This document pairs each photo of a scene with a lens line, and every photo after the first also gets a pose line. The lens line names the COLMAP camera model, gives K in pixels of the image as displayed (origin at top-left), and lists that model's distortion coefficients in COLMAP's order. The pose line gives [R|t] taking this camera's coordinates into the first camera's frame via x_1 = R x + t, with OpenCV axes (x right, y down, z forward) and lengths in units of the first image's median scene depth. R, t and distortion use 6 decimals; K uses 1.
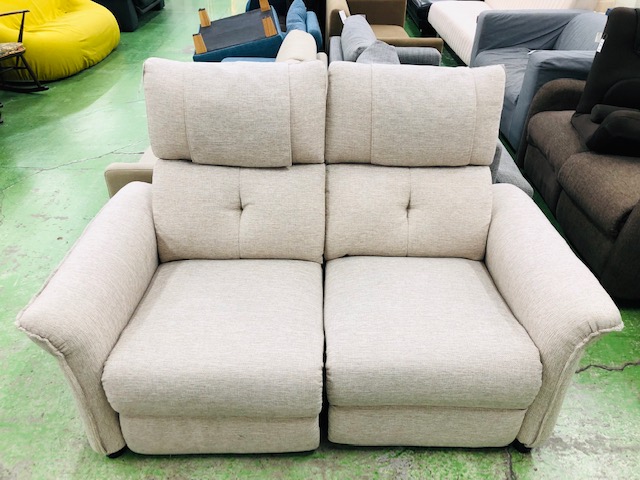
lens RADIAL K [[523.8, 0, 320.0], [0, 523.8, 240.0], [0, 0, 1]] dist [0.057164, -0.003117]
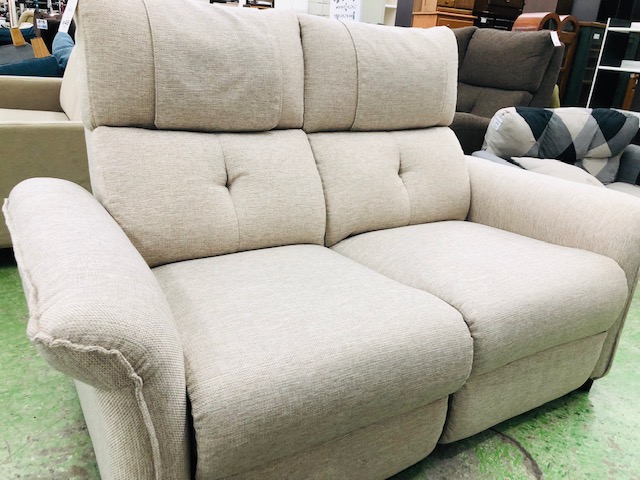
lens RADIAL K [[523.8, 0, 320.0], [0, 523.8, 240.0], [0, 0, 1]] dist [0.057164, -0.003117]
pose [[0.860251, -0.125207, 0.494258, -0.424682], [0.208472, 0.971022, -0.116860, 0.133415], [-0.465304, 0.203567, 0.861425, 0.314160]]
